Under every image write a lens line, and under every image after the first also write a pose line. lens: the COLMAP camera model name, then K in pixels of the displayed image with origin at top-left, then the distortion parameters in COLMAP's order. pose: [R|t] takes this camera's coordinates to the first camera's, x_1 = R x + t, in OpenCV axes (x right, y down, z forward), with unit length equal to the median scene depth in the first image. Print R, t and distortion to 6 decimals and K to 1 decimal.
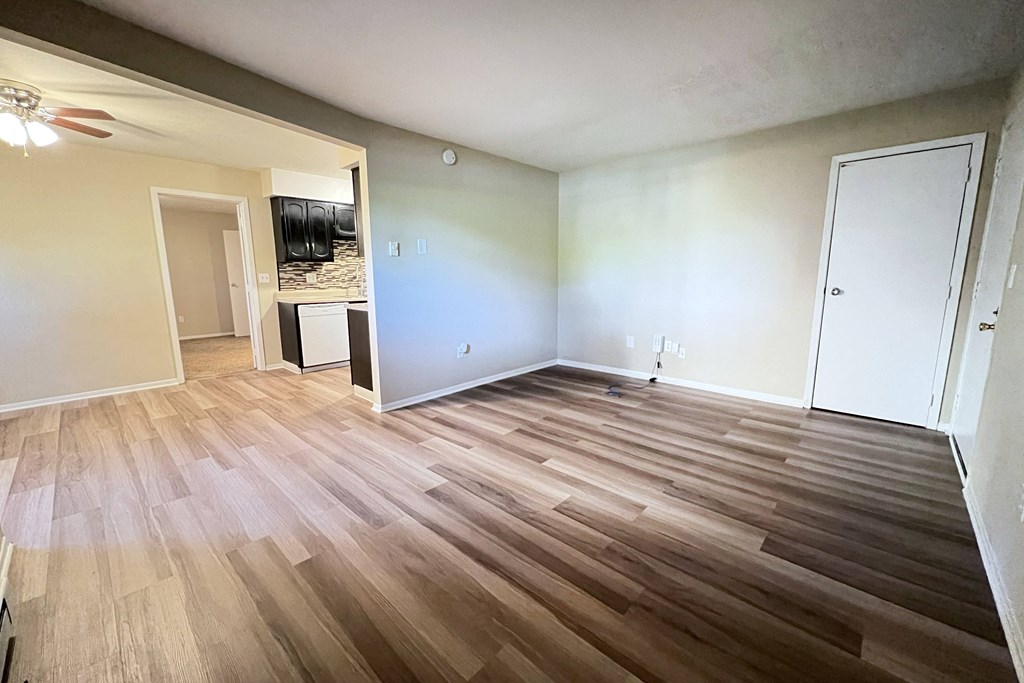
lens RADIAL K [[416.5, 0, 510.0], [0, 416.5, 339.8], [0, 0, 1]] dist [-0.000657, -0.000153]
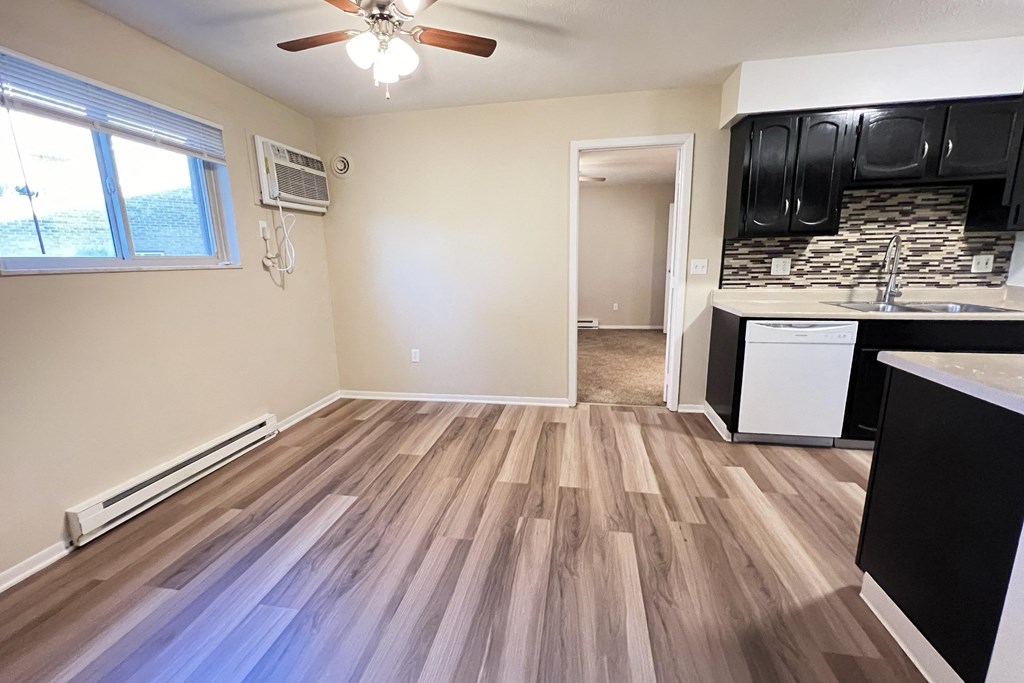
lens RADIAL K [[416.5, 0, 510.9], [0, 416.5, 341.4], [0, 0, 1]] dist [-0.000657, -0.000153]
pose [[0.555427, 0.163605, -0.815313, -0.216012], [-0.118441, 0.986023, 0.117174, -0.074803], [0.823087, 0.031485, 0.567041, 0.407841]]
